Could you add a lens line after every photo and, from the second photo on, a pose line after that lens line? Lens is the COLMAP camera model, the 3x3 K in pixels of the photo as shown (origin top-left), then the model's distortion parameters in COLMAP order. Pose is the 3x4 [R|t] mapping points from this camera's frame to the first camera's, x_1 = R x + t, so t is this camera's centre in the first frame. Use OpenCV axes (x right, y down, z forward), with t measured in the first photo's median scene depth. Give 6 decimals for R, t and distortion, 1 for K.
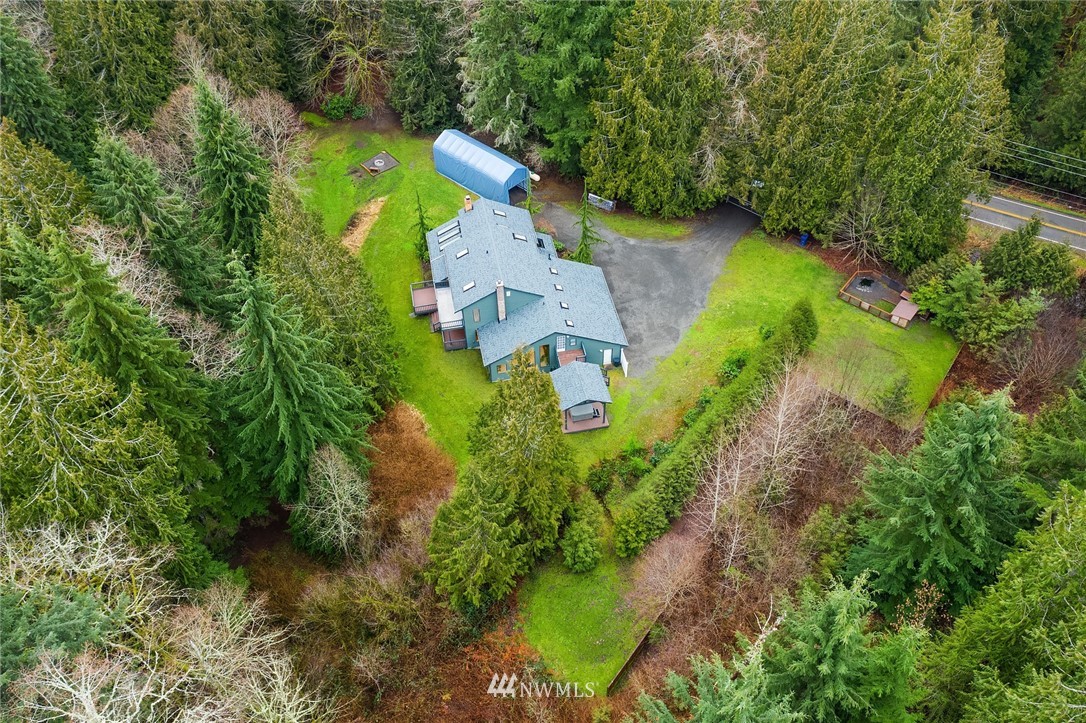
lens RADIAL K [[855.8, 0, 536.8], [0, 855.8, 338.5], [0, 0, 1]] dist [-0.027819, -0.004417]
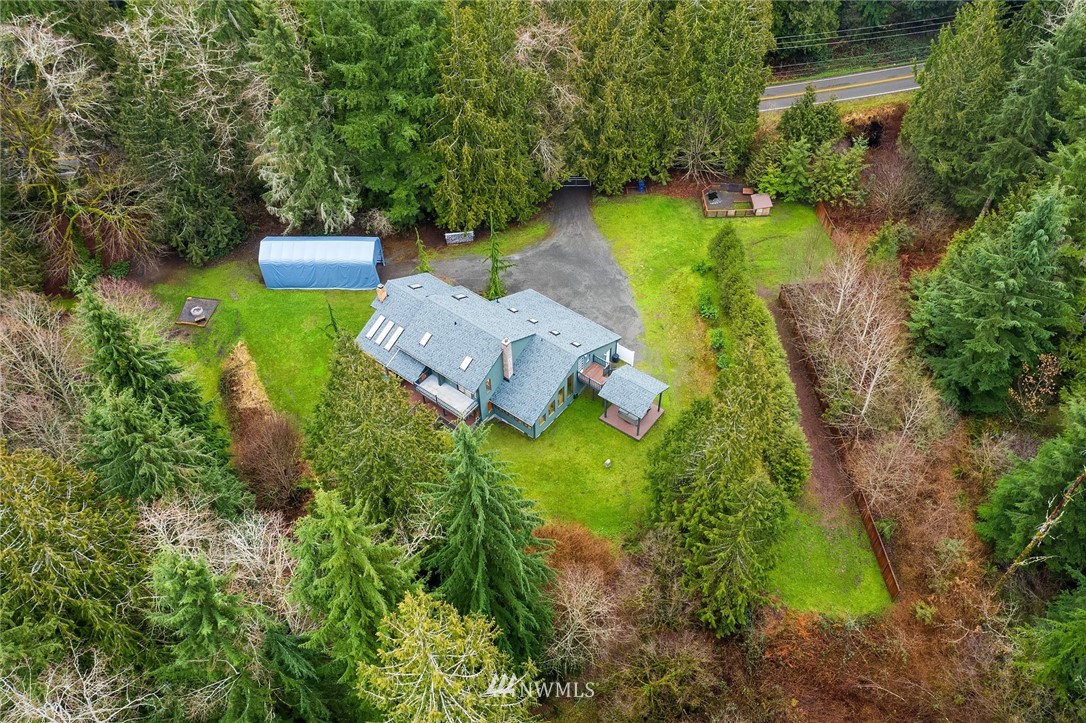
lens RADIAL K [[855.8, 0, 536.8], [0, 855.8, 338.5], [0, 0, 1]] dist [-0.027819, -0.004417]
pose [[0.755122, -0.470126, 0.456916, -0.381820], [0.478321, 0.871713, 0.106418, -0.129554], [-0.448330, 0.138194, 0.883121, 0.131644]]
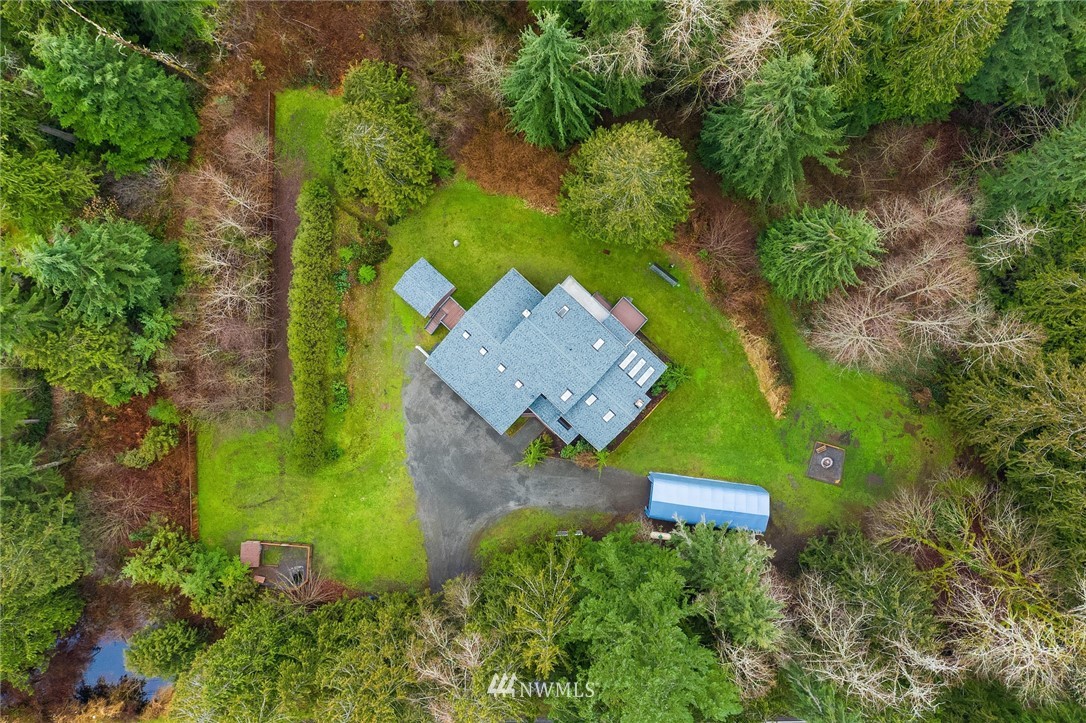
lens RADIAL K [[855.8, 0, 536.8], [0, 855.8, 338.5], [0, 0, 1]] dist [-0.027819, -0.004417]
pose [[-0.803040, 0.592829, 0.060675, -0.086887], [-0.392546, -0.602832, 0.694623, -0.714873], [0.448369, 0.533992, 0.716811, 0.215632]]
